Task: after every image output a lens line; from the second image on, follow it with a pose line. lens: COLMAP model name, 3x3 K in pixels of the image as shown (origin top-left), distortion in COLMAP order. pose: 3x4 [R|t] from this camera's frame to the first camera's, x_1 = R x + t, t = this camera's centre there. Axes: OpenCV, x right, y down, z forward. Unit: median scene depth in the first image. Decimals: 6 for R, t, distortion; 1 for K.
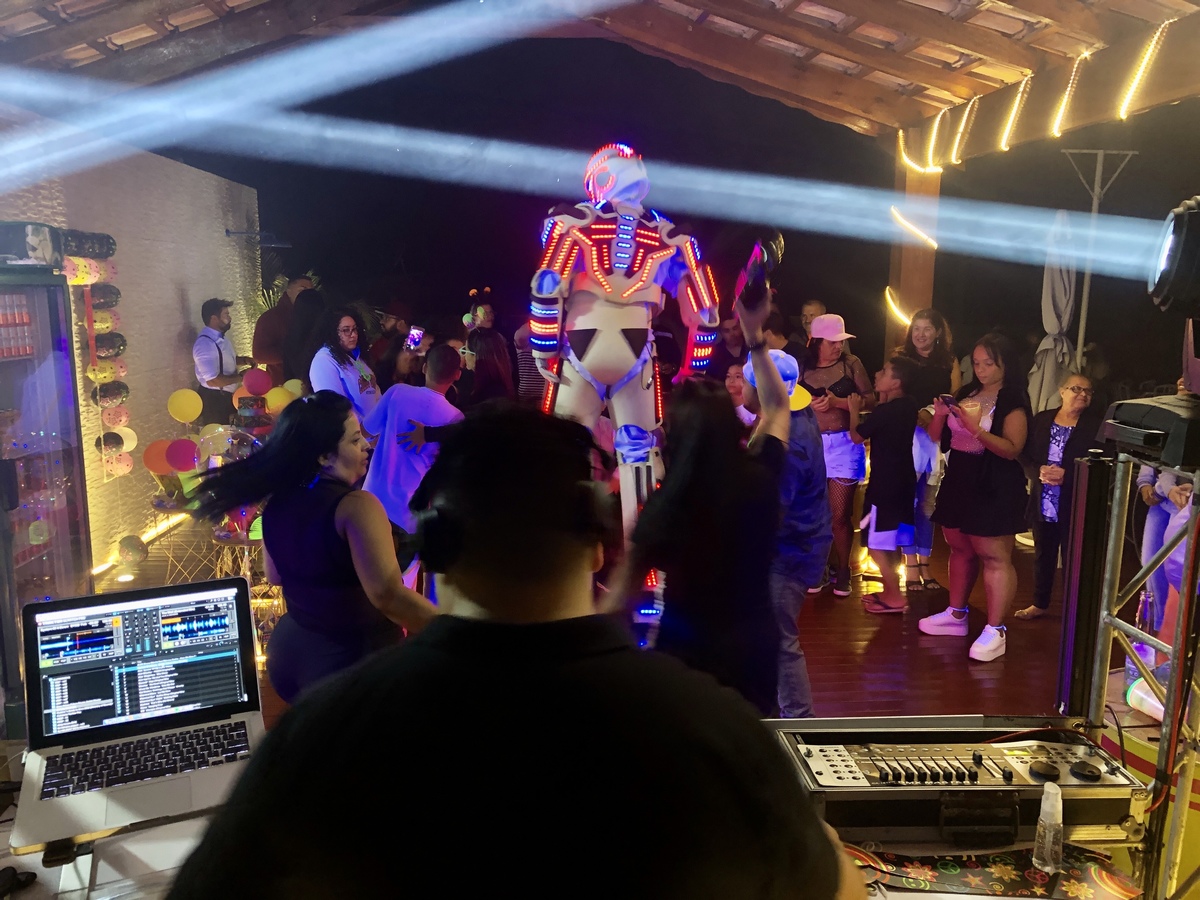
lens RADIAL K [[975.4, 0, 587.3], [0, 975.4, 452.0], [0, 0, 1]] dist [0.034958, -0.039651]
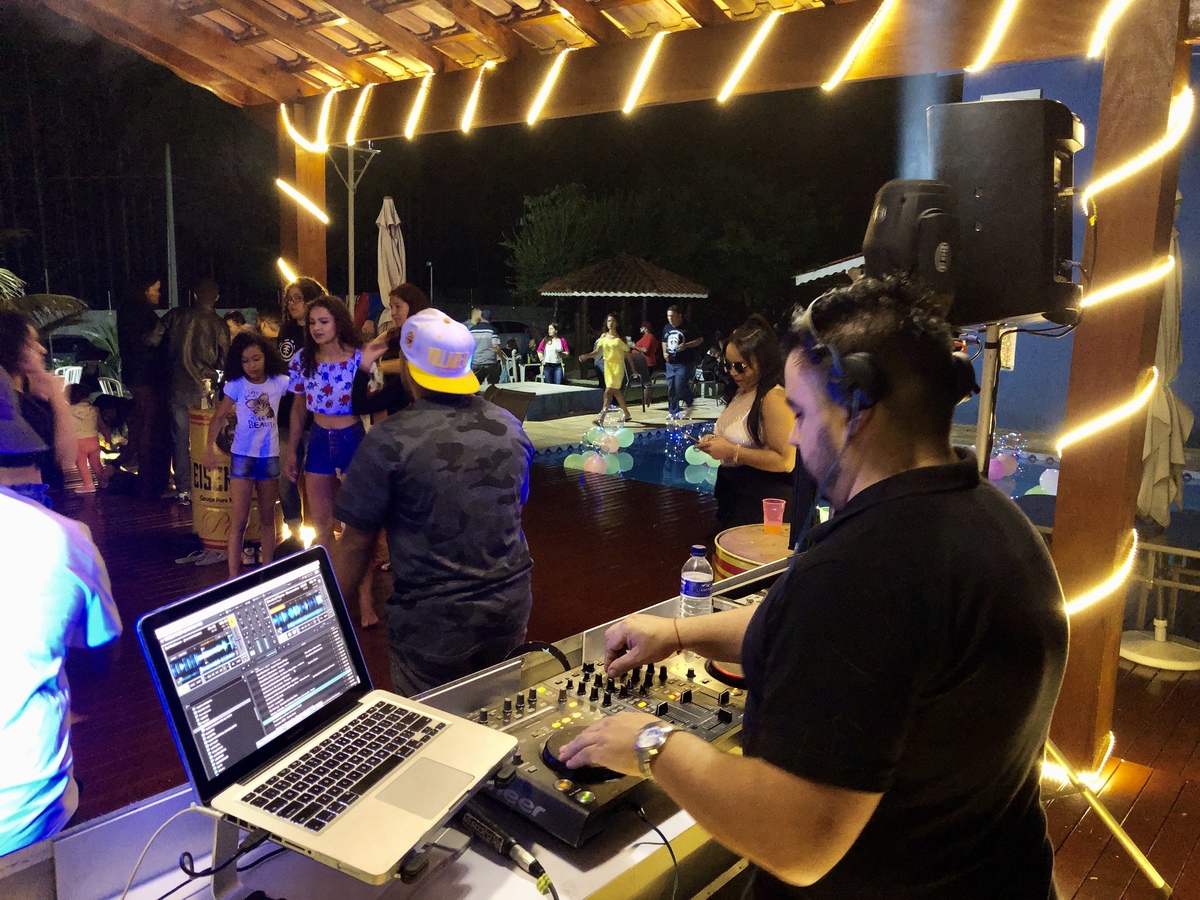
lens RADIAL K [[975.4, 0, 590.9], [0, 975.4, 448.4], [0, 0, 1]] dist [0.034958, -0.039651]
pose [[0.712016, -0.103924, 0.694430, -0.312843], [0.095640, 0.994123, 0.050712, 0.009238], [-0.695619, 0.030308, 0.717771, 0.092085]]
